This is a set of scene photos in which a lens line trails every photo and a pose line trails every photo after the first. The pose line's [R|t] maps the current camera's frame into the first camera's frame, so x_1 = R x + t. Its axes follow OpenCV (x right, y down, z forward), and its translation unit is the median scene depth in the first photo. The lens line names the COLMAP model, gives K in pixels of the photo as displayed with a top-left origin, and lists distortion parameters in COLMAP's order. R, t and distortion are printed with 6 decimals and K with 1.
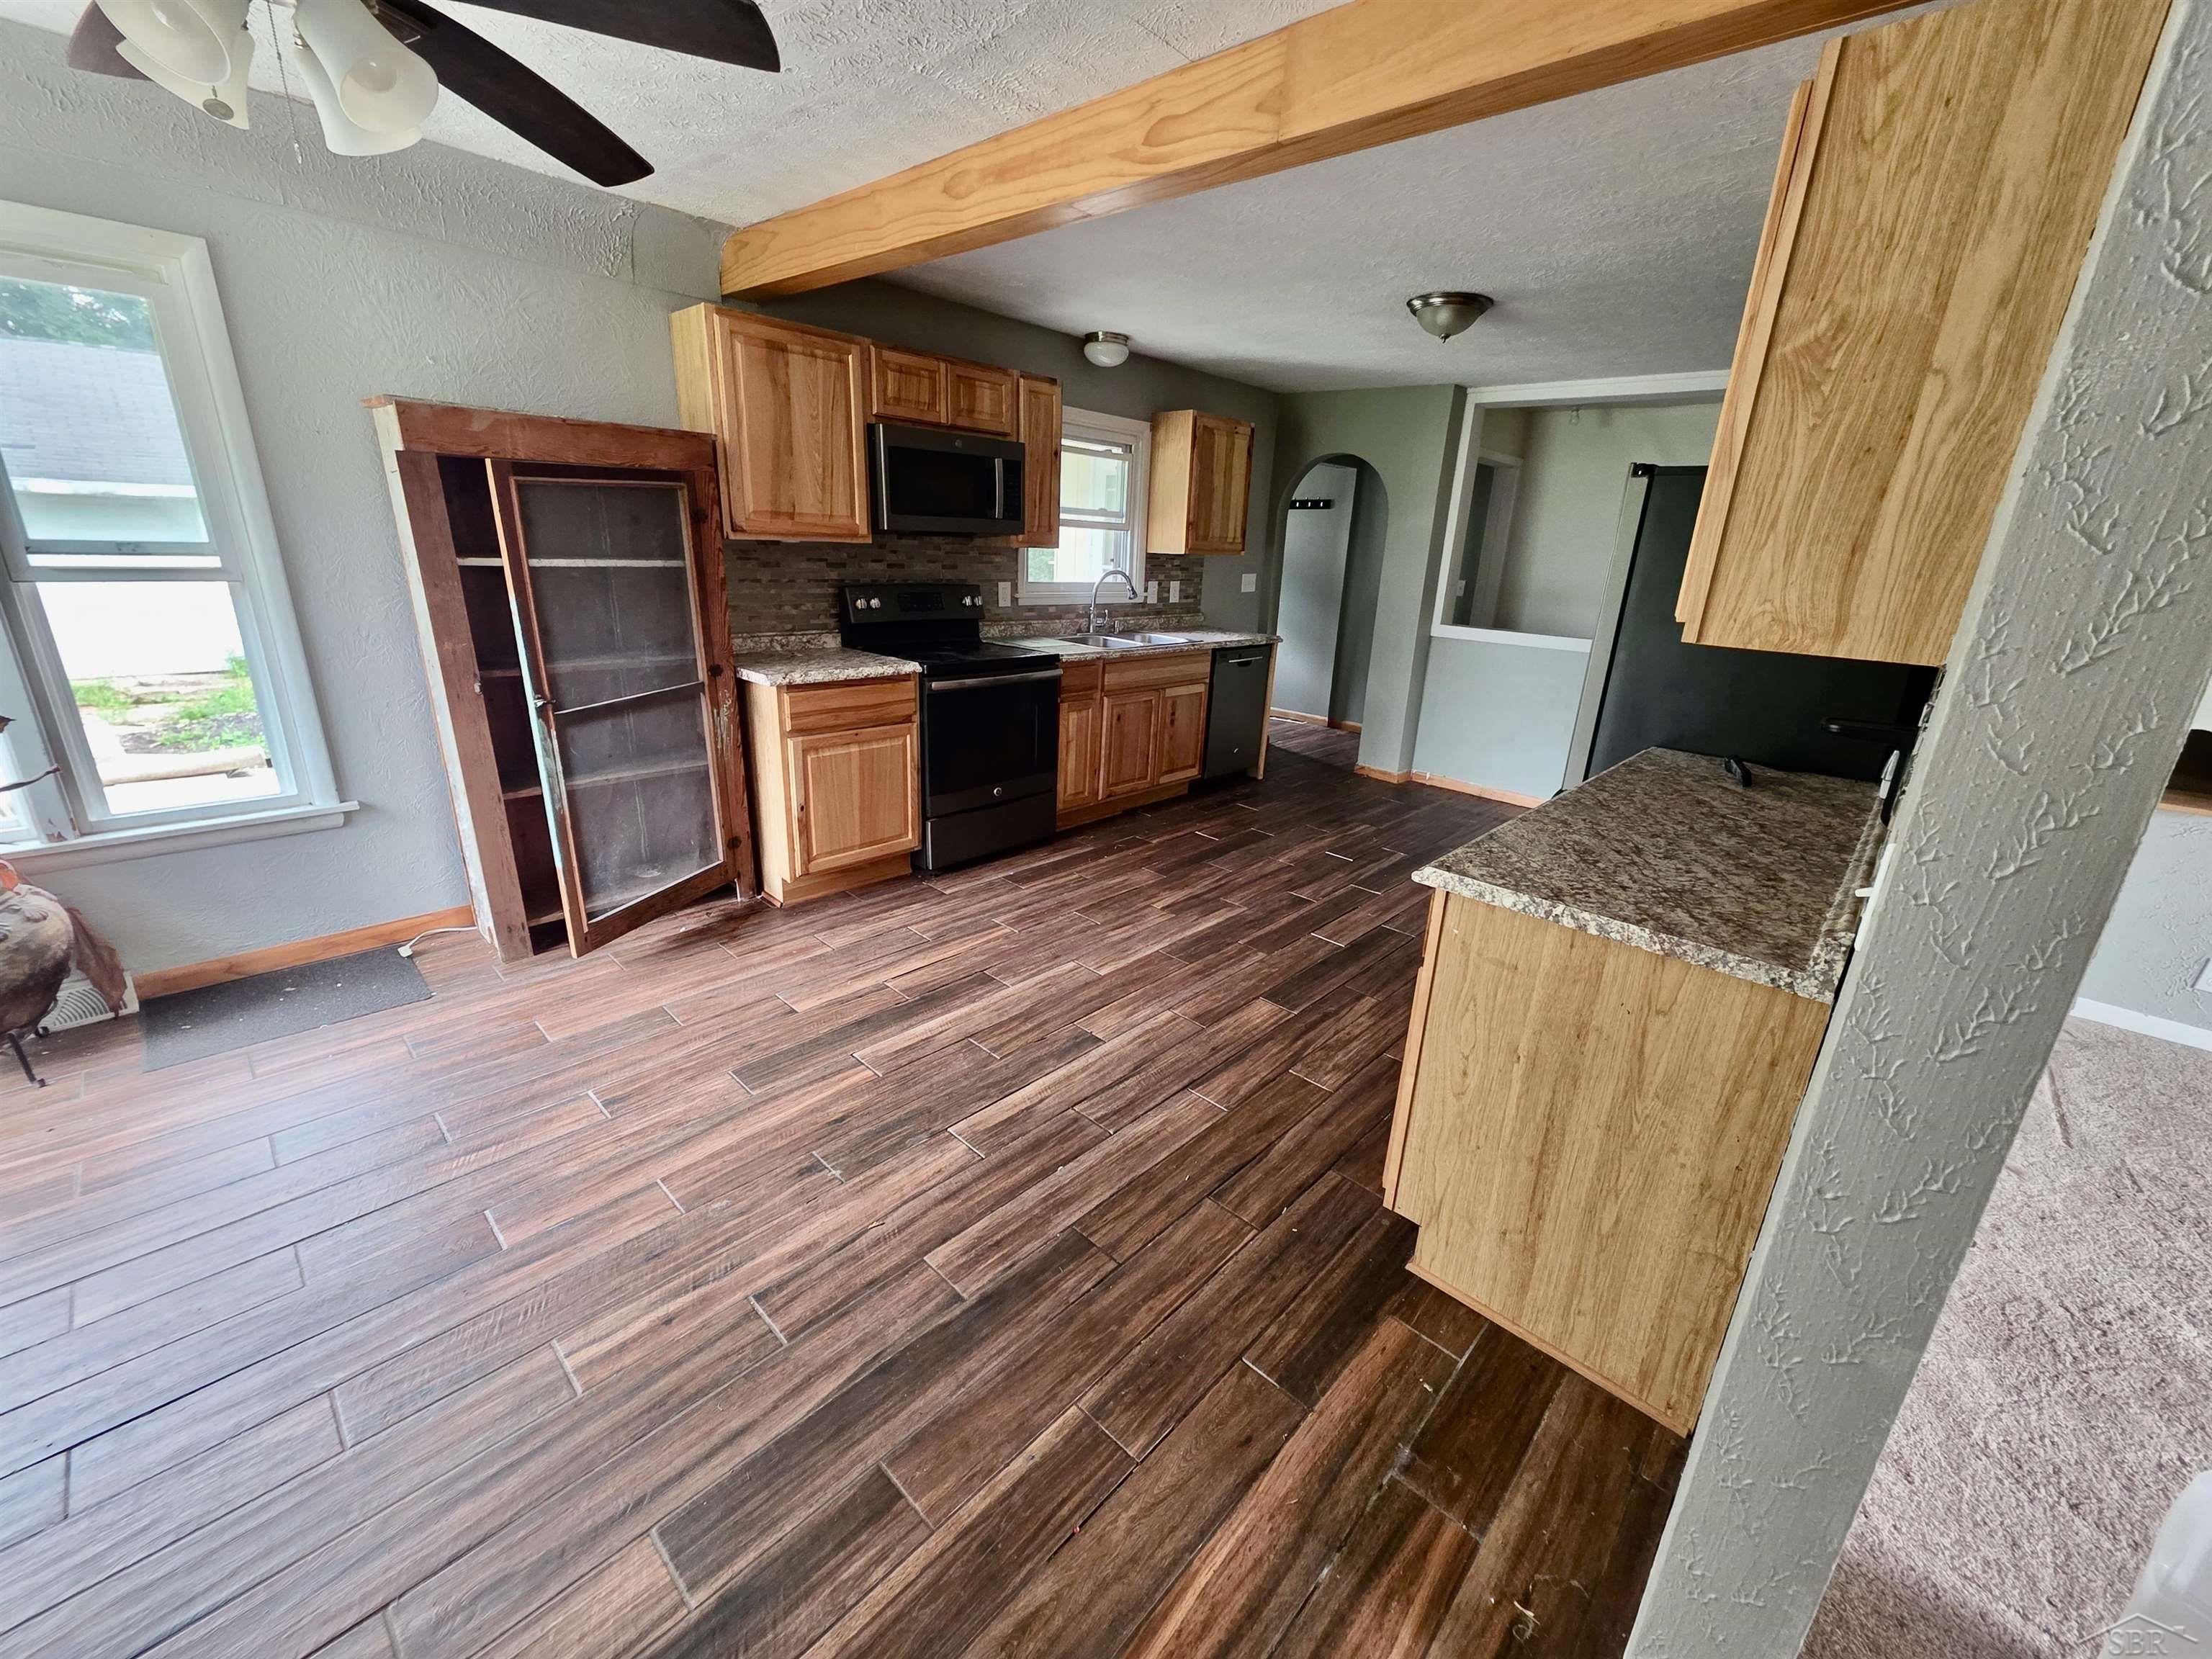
lens RADIAL K [[882.7, 0, 1109.7], [0, 882.7, 821.4], [0, 0, 1]] dist [0.001027, -0.000009]
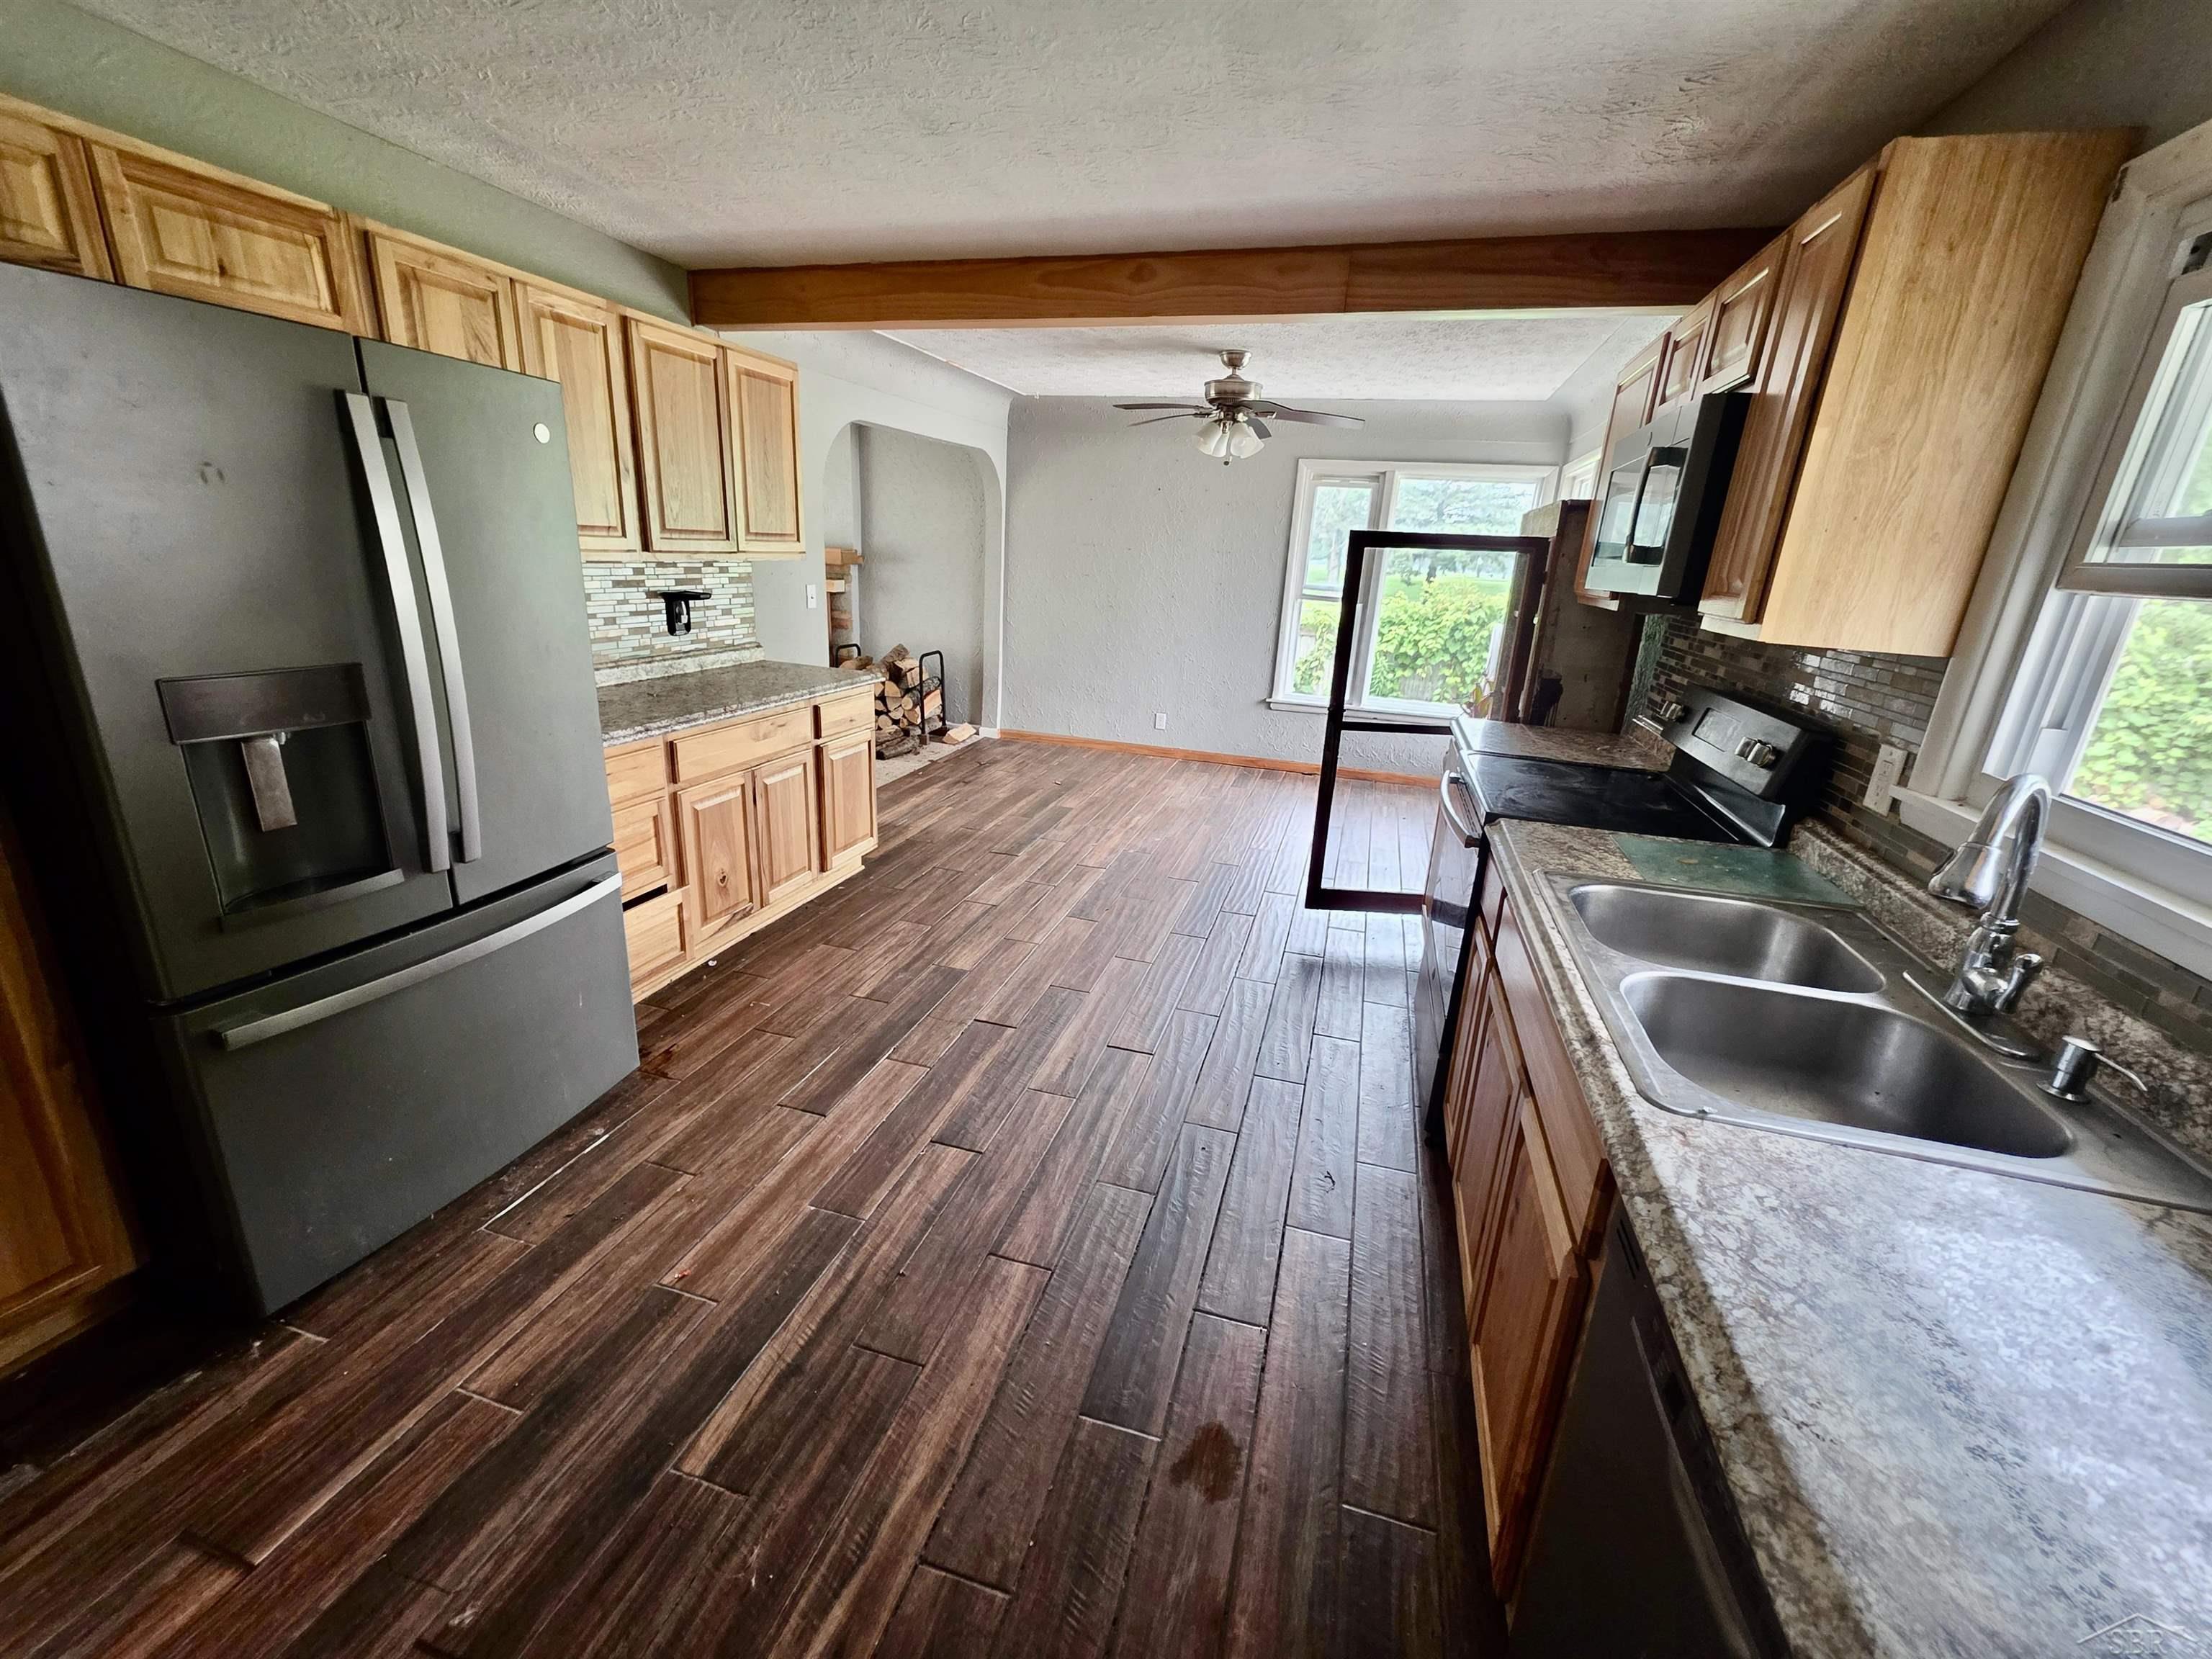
lens RADIAL K [[882.7, 0, 1137.5], [0, 882.7, 812.9], [0, 0, 1]] dist [0.001027, -0.000009]
pose [[-0.874860, 0.037482, -0.482923, 0.647252], [-0.246992, 0.823123, 0.511335, -0.713301], [0.416671, 0.566625, -0.710860, 2.246027]]
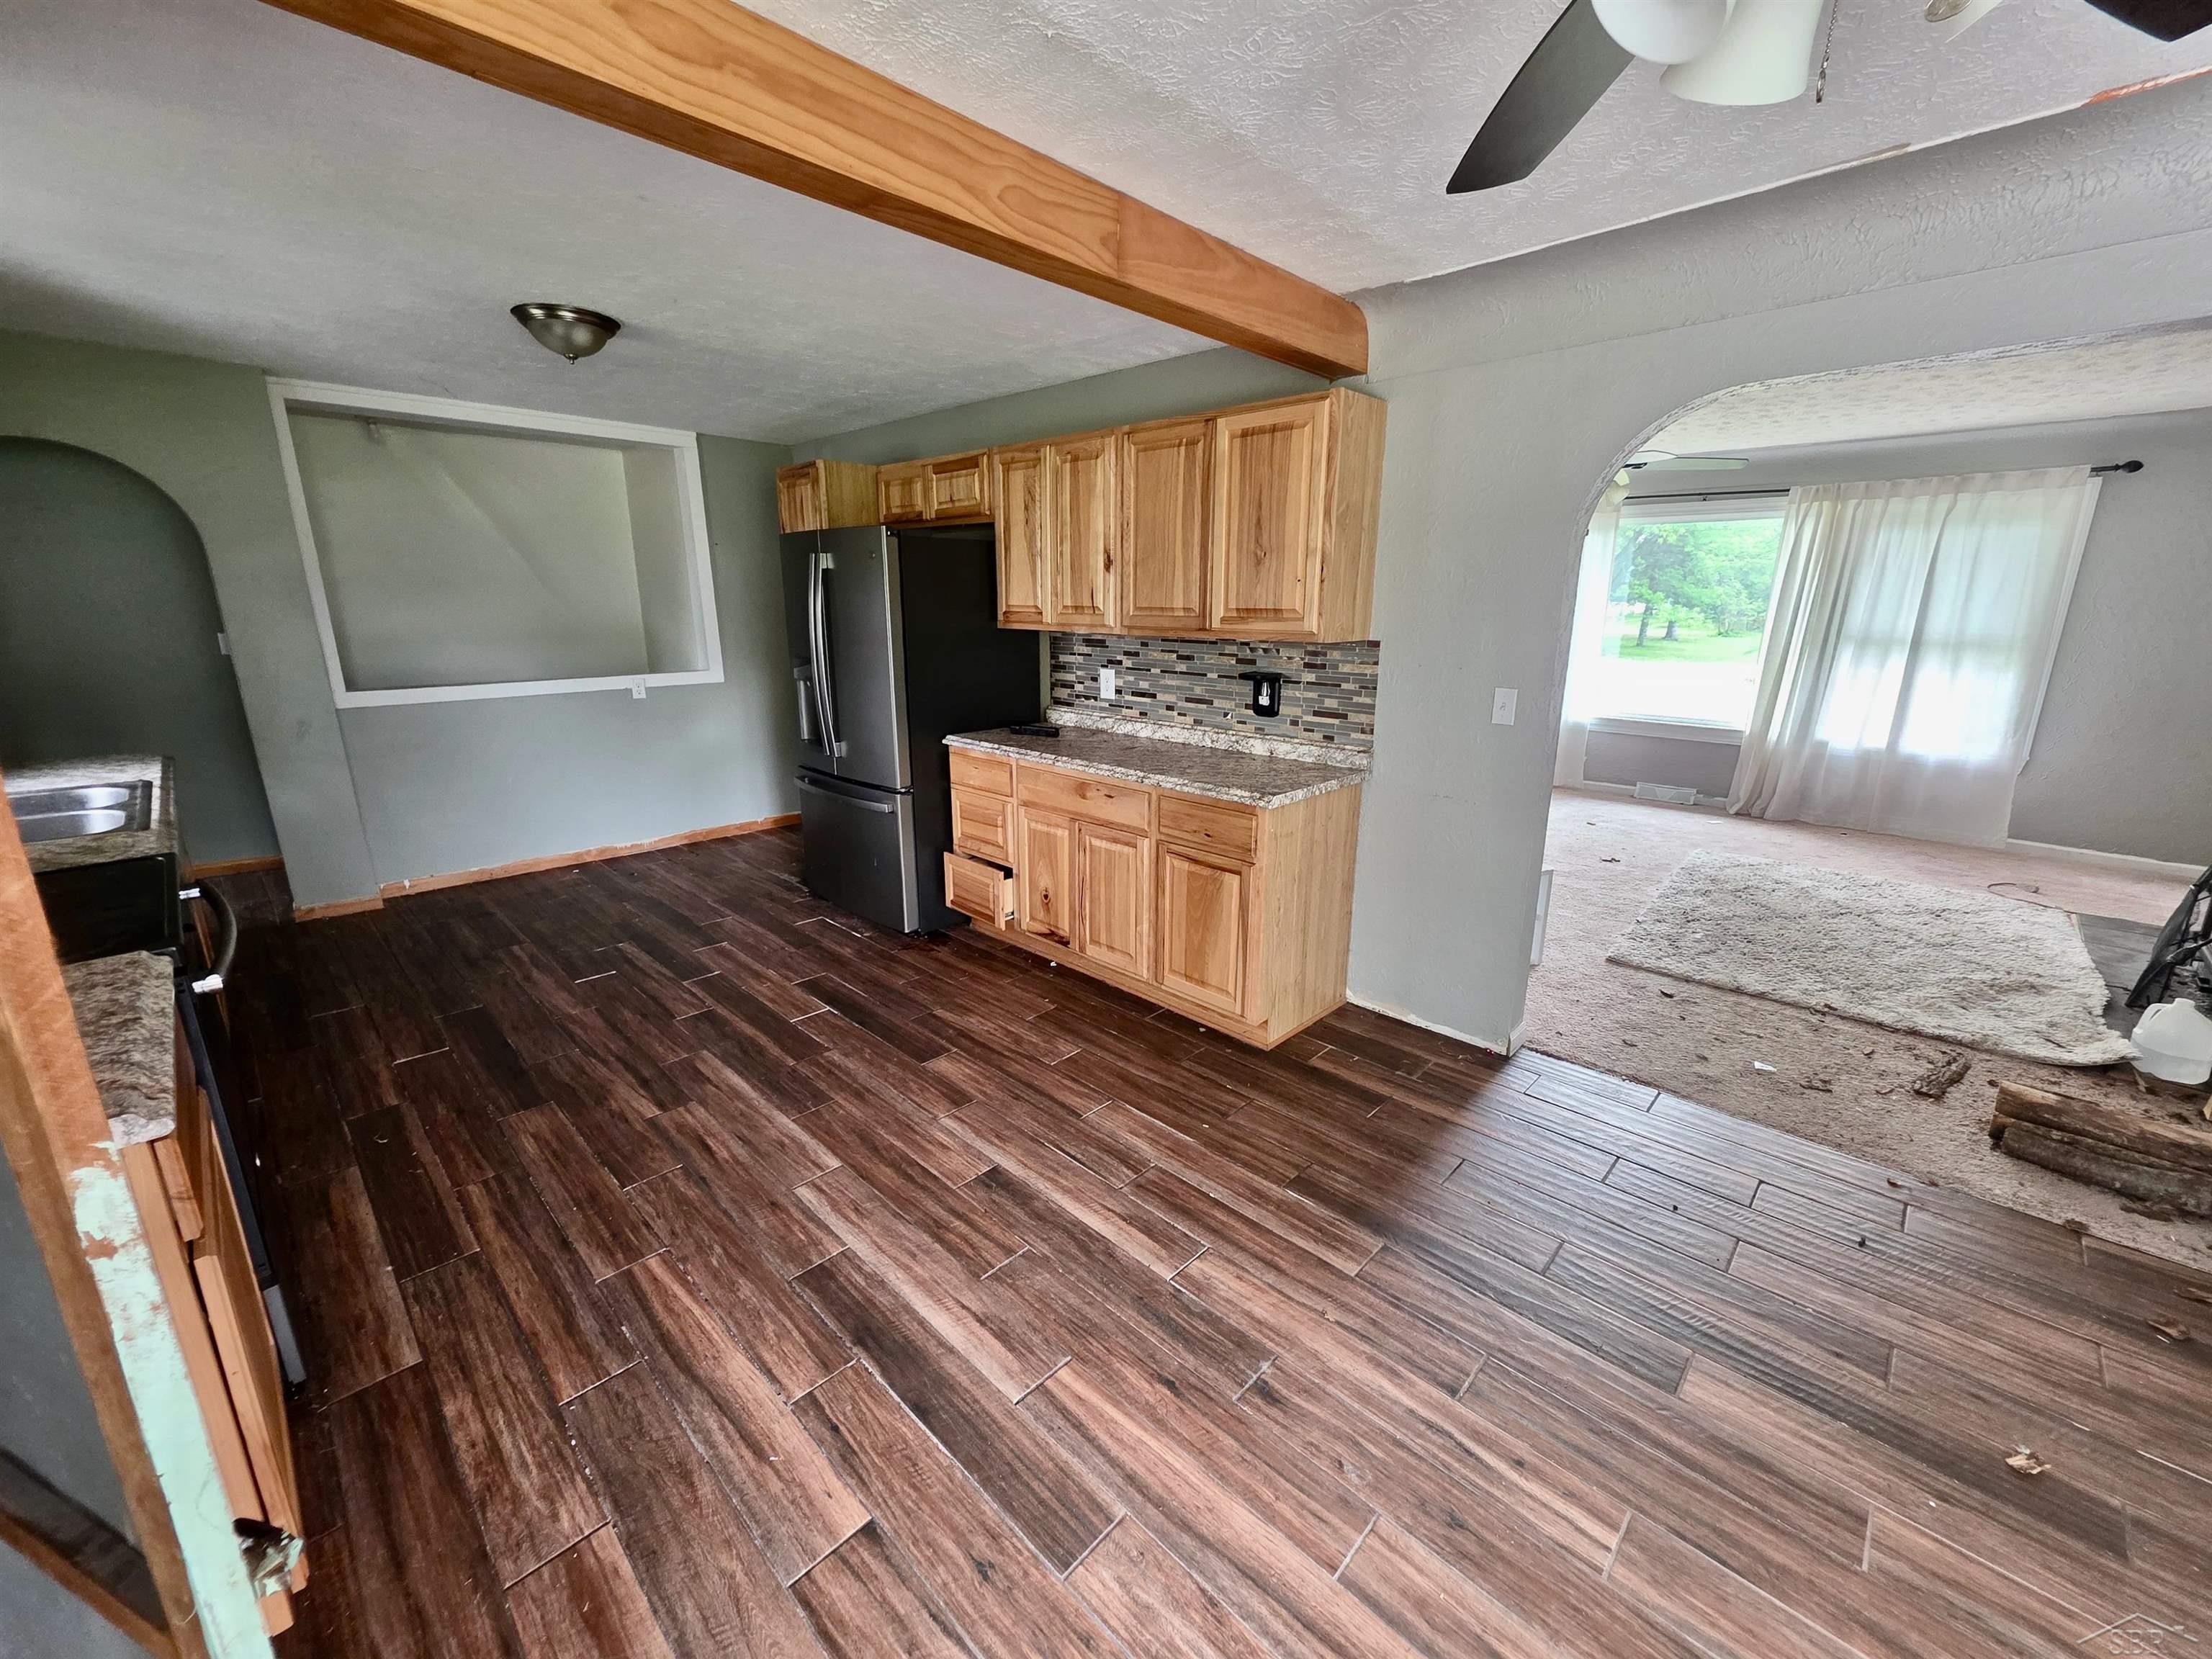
lens RADIAL K [[882.7, 0, 1103.9], [0, 882.7, 824.4], [0, 0, 1]] dist [0.001027, -0.000009]
pose [[0.018690, -0.297341, 0.954588, -0.873070], [0.303671, 0.911341, 0.277924, -0.324057], [-0.952594, 0.284686, 0.107327, 0.818937]]
